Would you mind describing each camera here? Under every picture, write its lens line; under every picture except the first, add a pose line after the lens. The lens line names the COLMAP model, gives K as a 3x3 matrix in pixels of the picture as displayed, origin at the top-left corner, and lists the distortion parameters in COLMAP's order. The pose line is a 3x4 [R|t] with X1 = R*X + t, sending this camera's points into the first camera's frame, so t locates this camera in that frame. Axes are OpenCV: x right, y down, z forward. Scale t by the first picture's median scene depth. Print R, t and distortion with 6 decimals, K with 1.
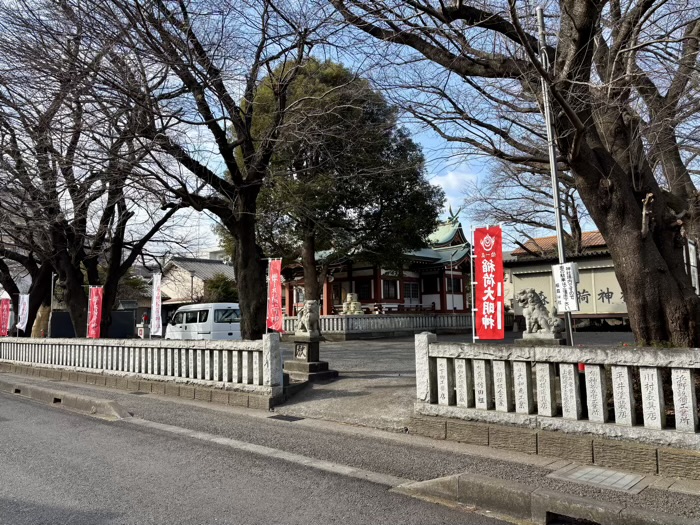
lens RADIAL K [[523.0, 0, 350.0], [0, 523.0, 262.5], [0, 0, 1]] dist [0.067117, -0.082970]
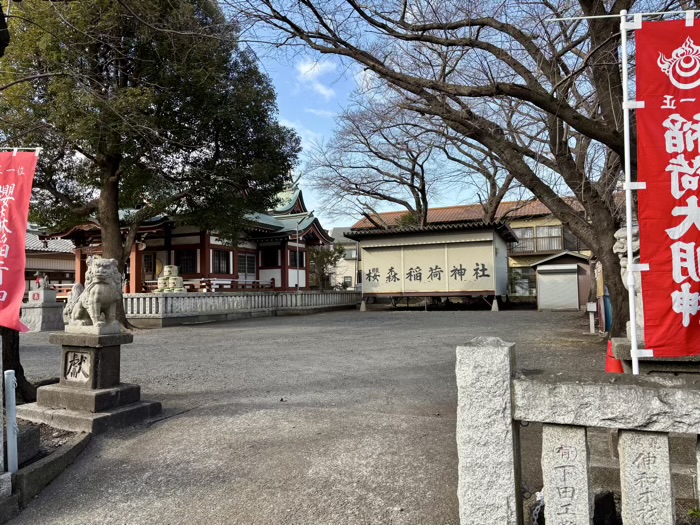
lens RADIAL K [[523.0, 0, 350.0], [0, 523.0, 262.5], [0, 0, 1]] dist [0.067117, -0.082970]
pose [[0.941295, 0.022704, 0.336822, -0.010329], [-0.035860, 0.998815, 0.032891, 0.021128], [-0.335676, -0.043038, 0.940994, 0.192552]]
